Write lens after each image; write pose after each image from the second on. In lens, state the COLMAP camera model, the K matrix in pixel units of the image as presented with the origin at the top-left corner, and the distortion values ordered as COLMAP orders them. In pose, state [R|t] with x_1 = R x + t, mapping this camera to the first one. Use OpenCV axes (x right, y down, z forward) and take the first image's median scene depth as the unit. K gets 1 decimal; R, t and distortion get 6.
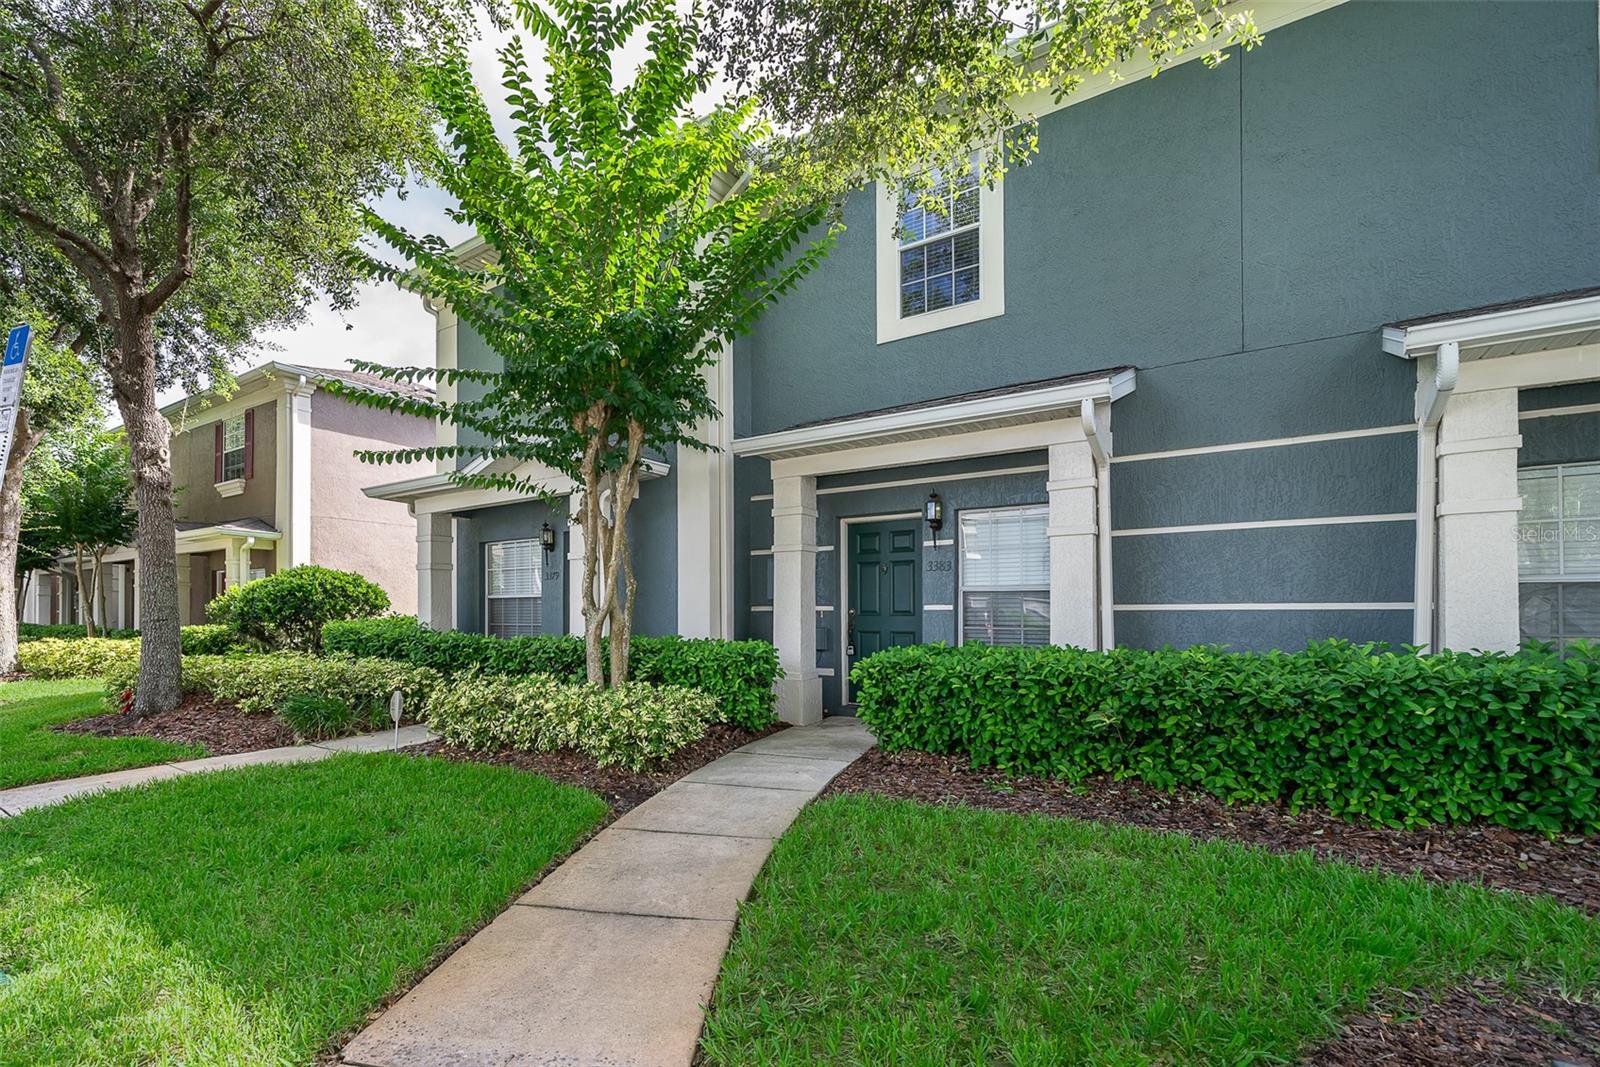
lens RADIAL K [[666.0, 0, 784.3], [0, 666.0, 595.8], [0, 0, 1]] dist [0.010821, -0.001924]
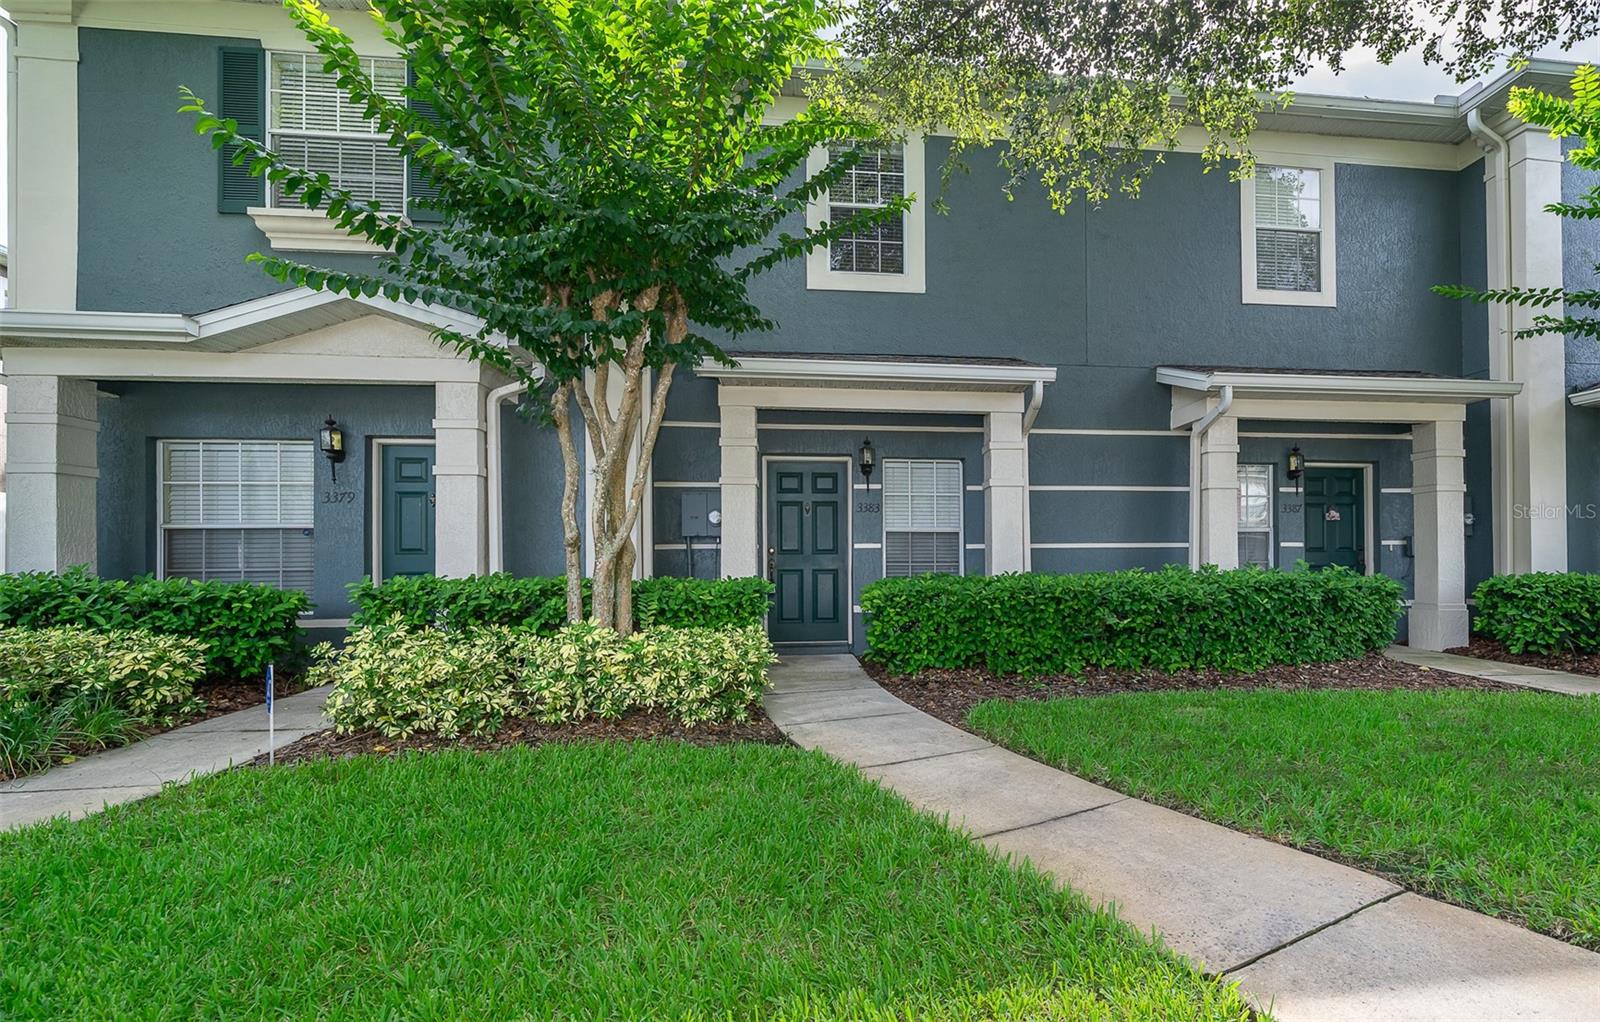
lens RADIAL K [[675.5, 0, 817.5], [0, 675.5, 558.8], [0, 0, 1]] dist [0.001091, -0.000086]
pose [[0.782936, 0.004936, 0.622082, -0.525336], [-0.007778, 0.999968, 0.001855, 0.037309], [-0.622053, -0.006291, 0.782950, 0.191643]]
